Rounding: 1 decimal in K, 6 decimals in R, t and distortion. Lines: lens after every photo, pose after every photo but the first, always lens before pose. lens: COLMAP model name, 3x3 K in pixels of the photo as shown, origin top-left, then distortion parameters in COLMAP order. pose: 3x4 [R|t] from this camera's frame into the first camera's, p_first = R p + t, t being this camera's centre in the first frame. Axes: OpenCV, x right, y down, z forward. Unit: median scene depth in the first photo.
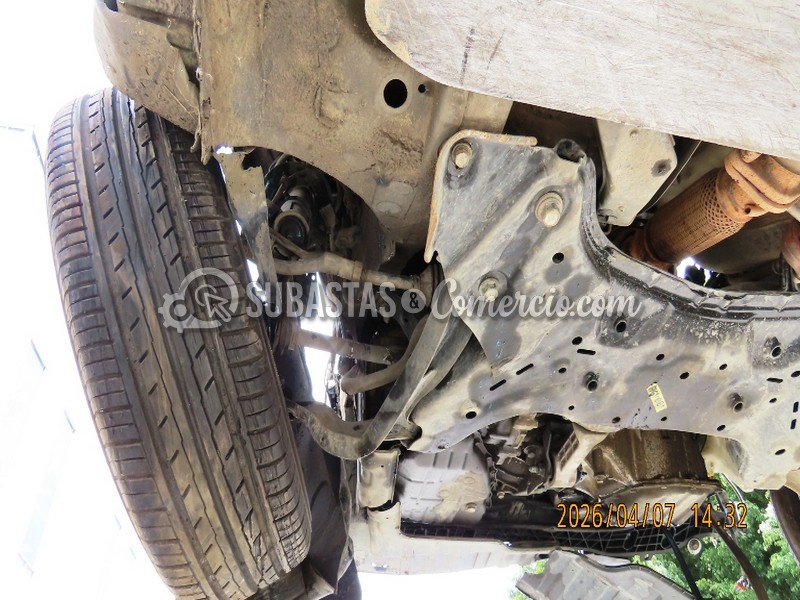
lens RADIAL K [[520.3, 0, 399.9], [0, 520.3, 329.4], [0, 0, 1]] dist [-0.011395, -0.002427]
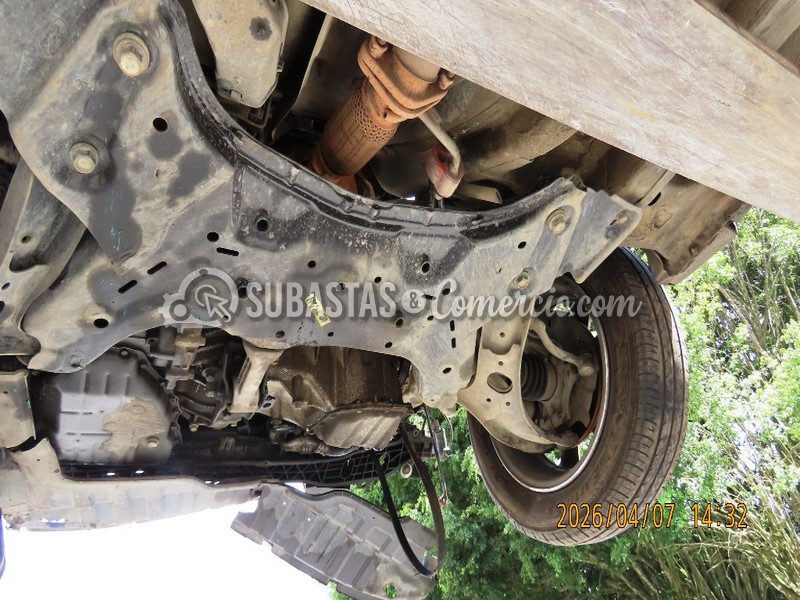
lens RADIAL K [[516.2, 0, 400.0], [0, 516.2, 300.0], [0, 0, 1]] dist [-0.003785, -0.003628]
pose [[0.928519, 0.040656, 0.369053, 0.272418], [-0.051157, 0.998515, 0.018708, 0.084230], [-0.367744, -0.036251, 0.929220, 0.040398]]
